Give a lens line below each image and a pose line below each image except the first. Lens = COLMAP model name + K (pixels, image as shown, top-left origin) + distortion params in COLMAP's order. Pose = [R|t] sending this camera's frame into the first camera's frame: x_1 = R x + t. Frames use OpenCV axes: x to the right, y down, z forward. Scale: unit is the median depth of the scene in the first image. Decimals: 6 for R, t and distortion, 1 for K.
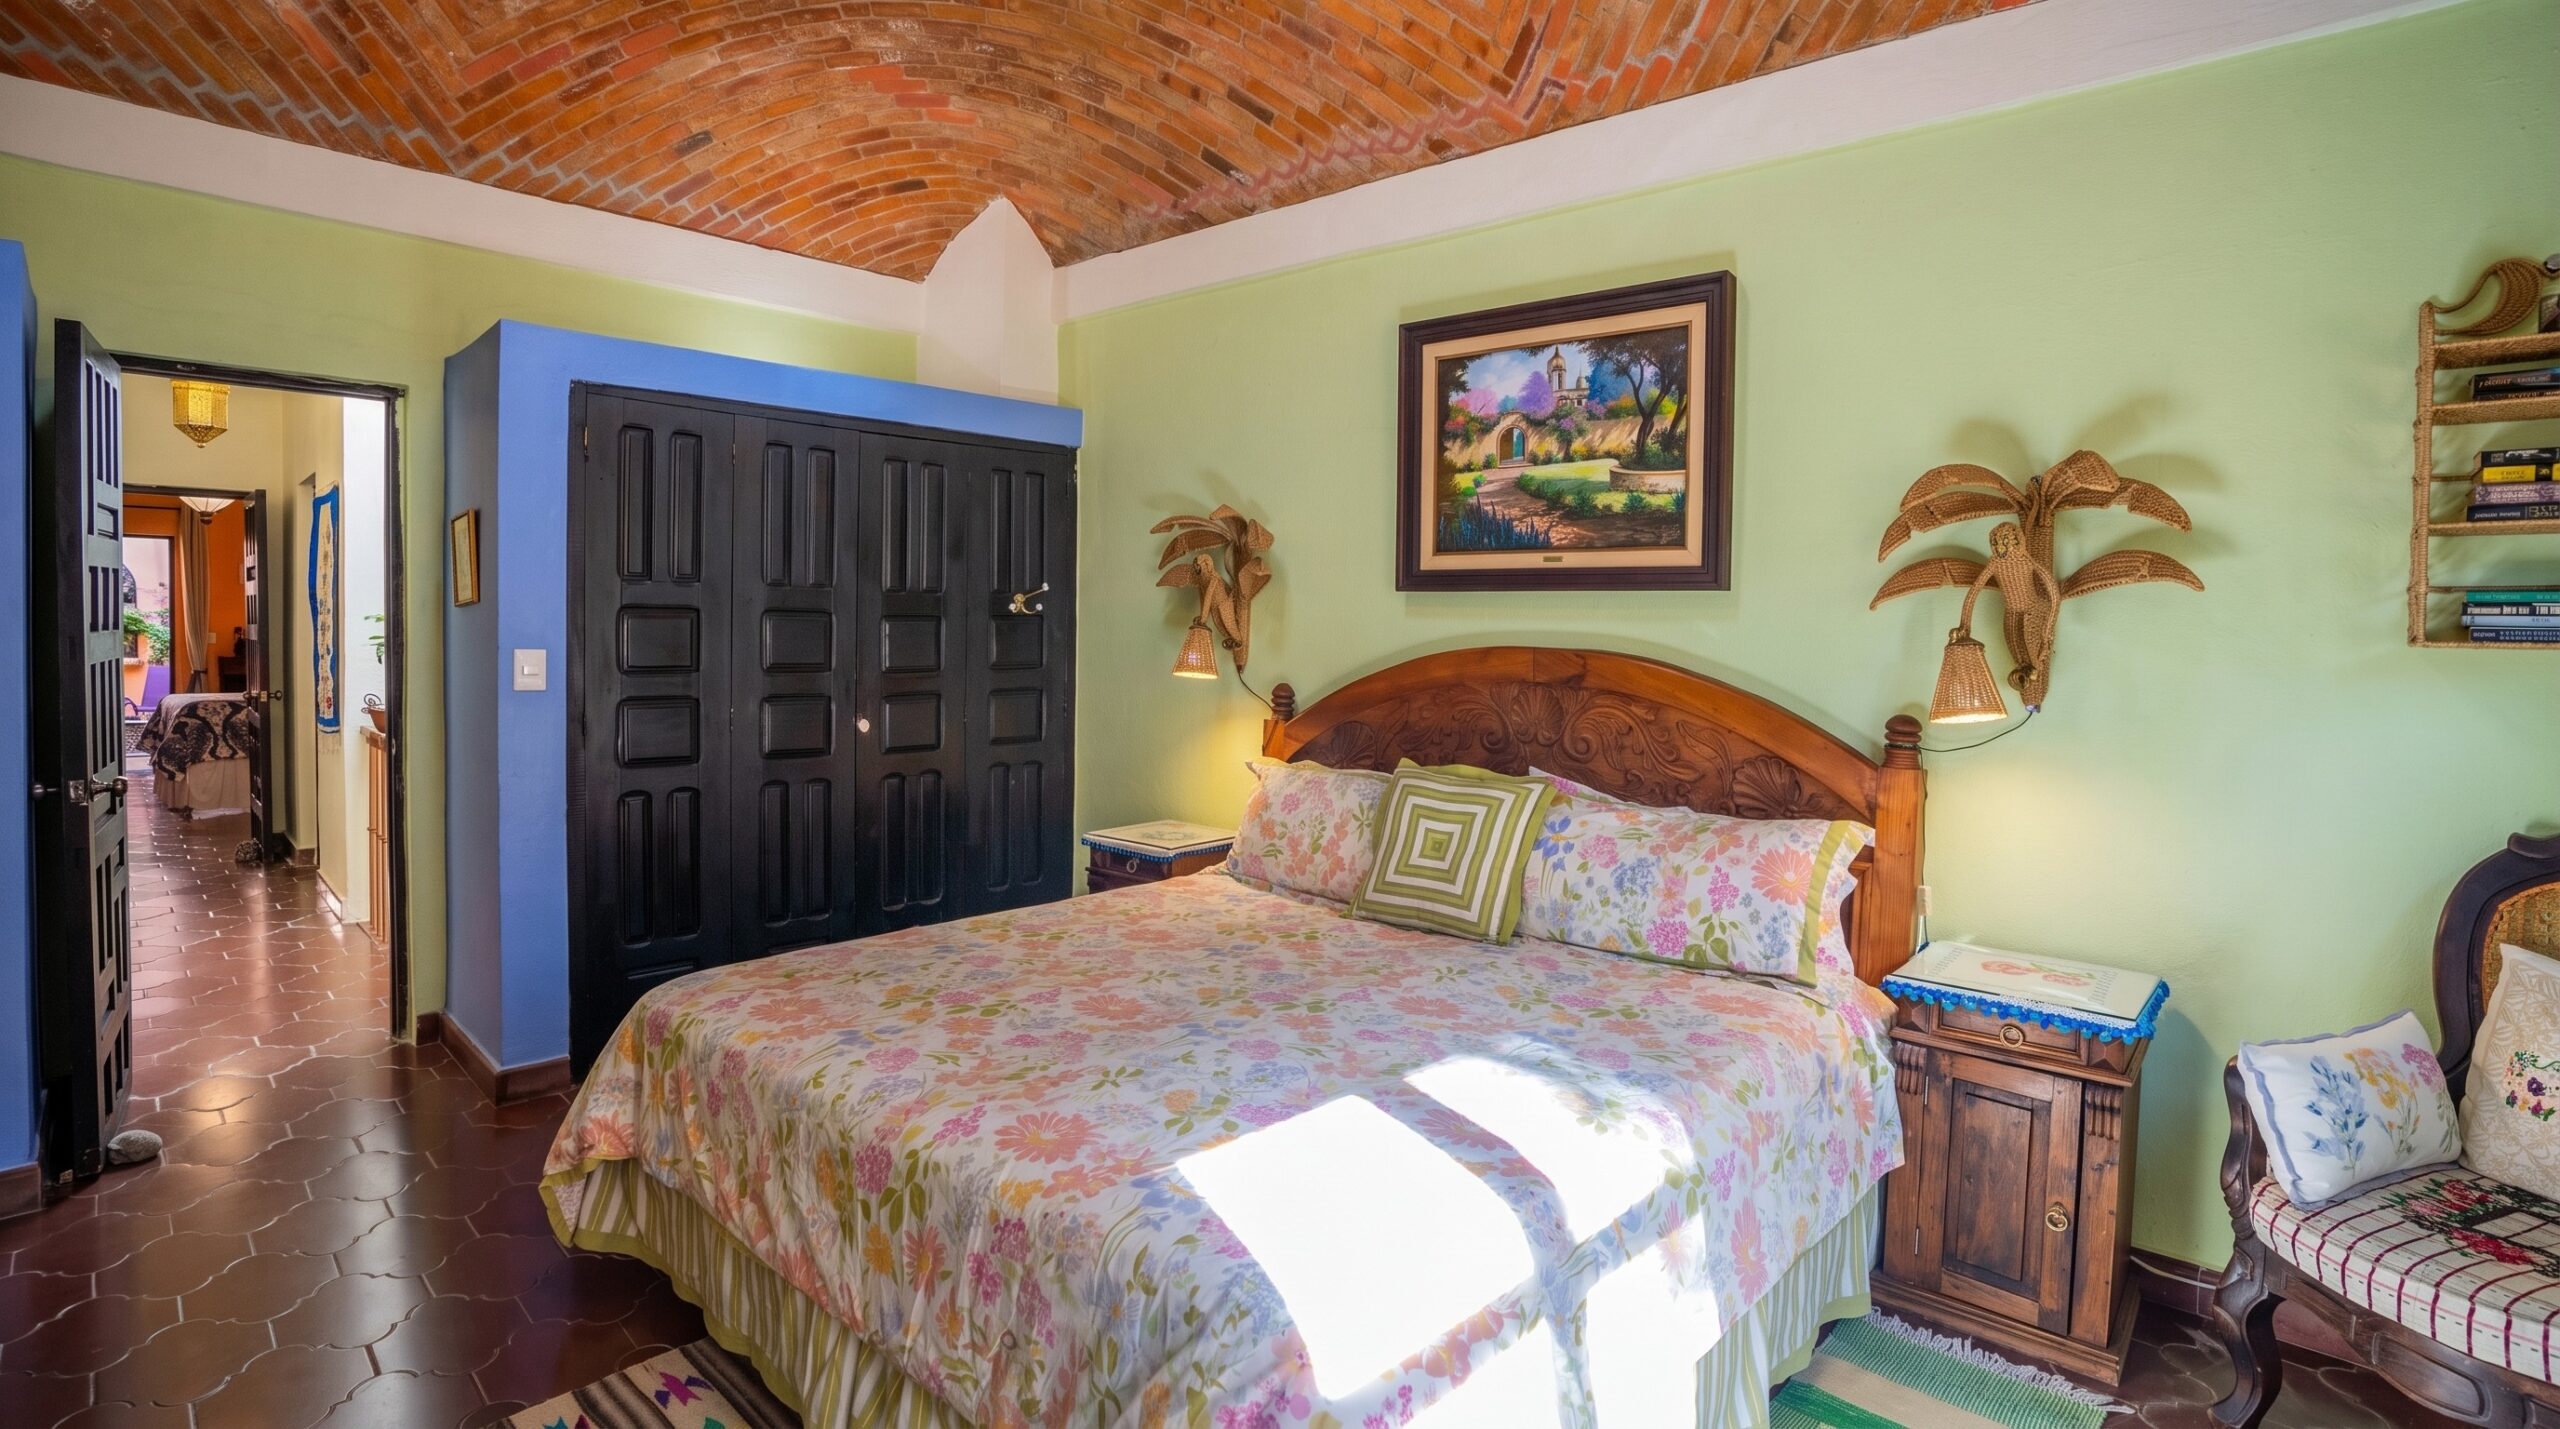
lens RADIAL K [[1229.2, 0, 1283.2], [0, 1229.2, 660.2], [0, 0, 1]] dist [-0.073873, 0.056946]
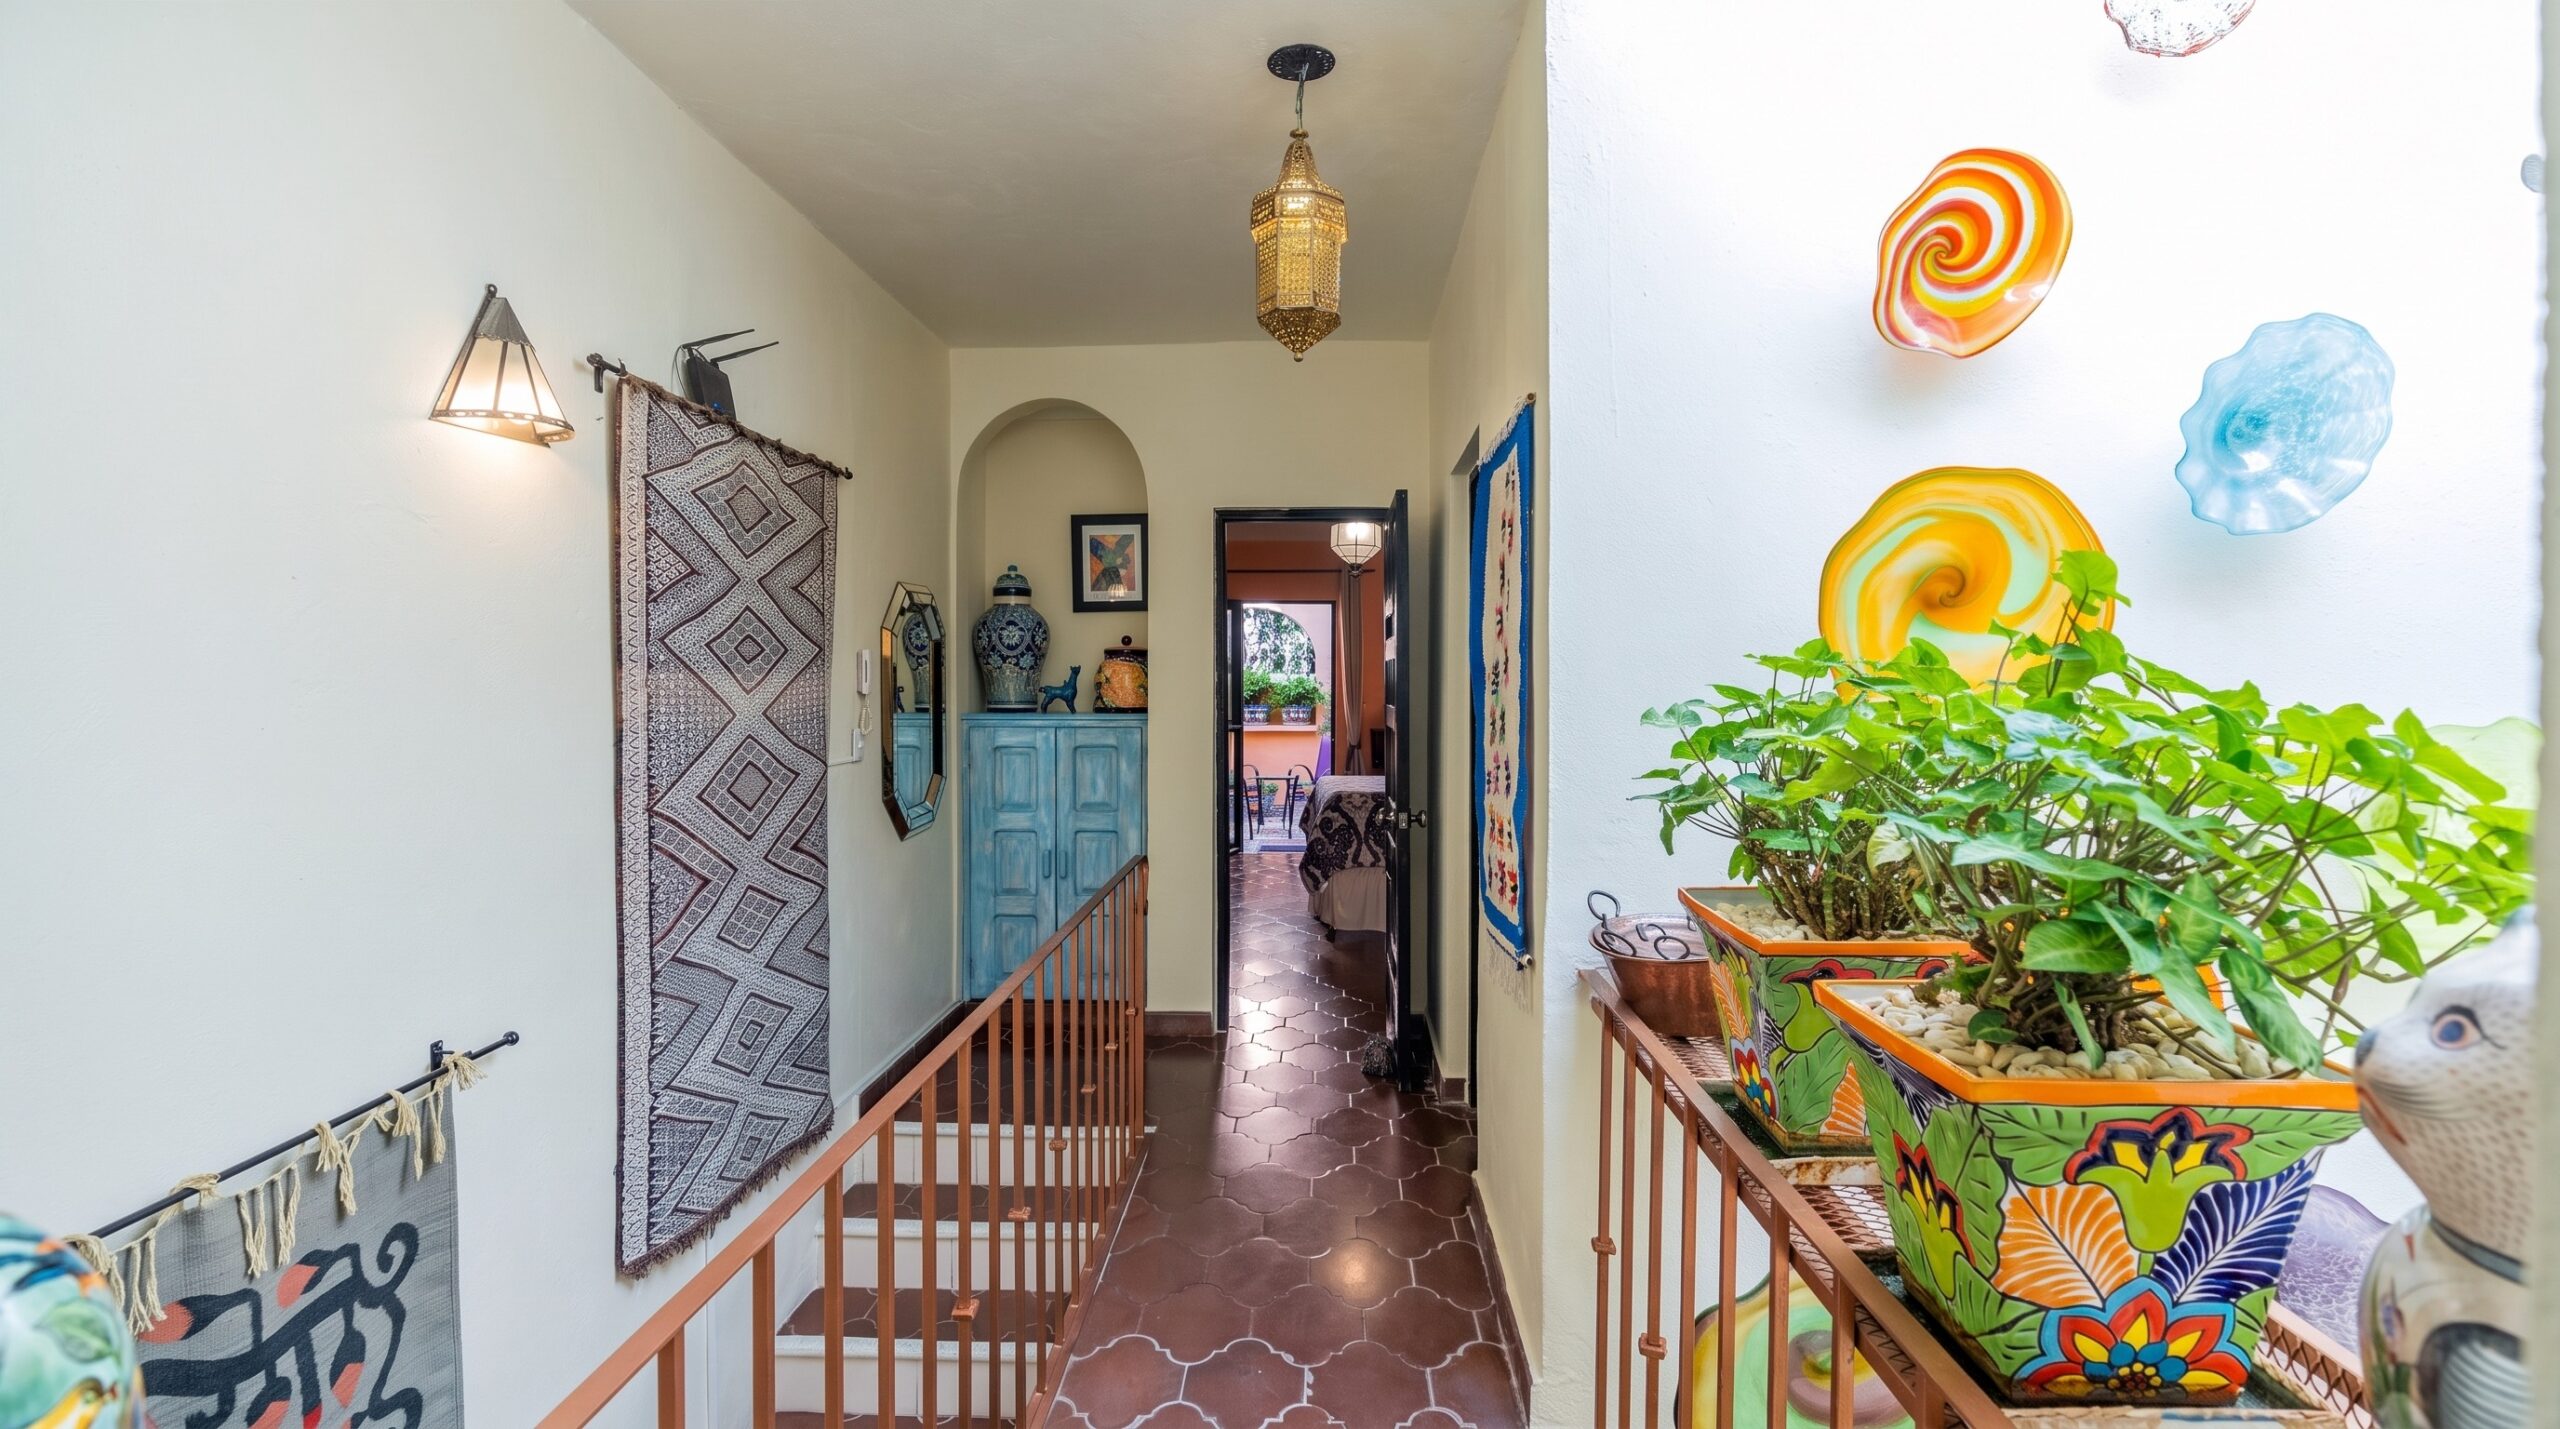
lens RADIAL K [[1219.4, 0, 1288.6], [0, 1219.4, 708.1], [0, 0, 1]] dist [-0.072979, 0.035632]
pose [[0.695613, 0.004736, -0.718401, -0.377971], [-0.009865, 0.999947, -0.002961, -0.022757], [0.718349, 0.009147, 0.695622, 0.447334]]
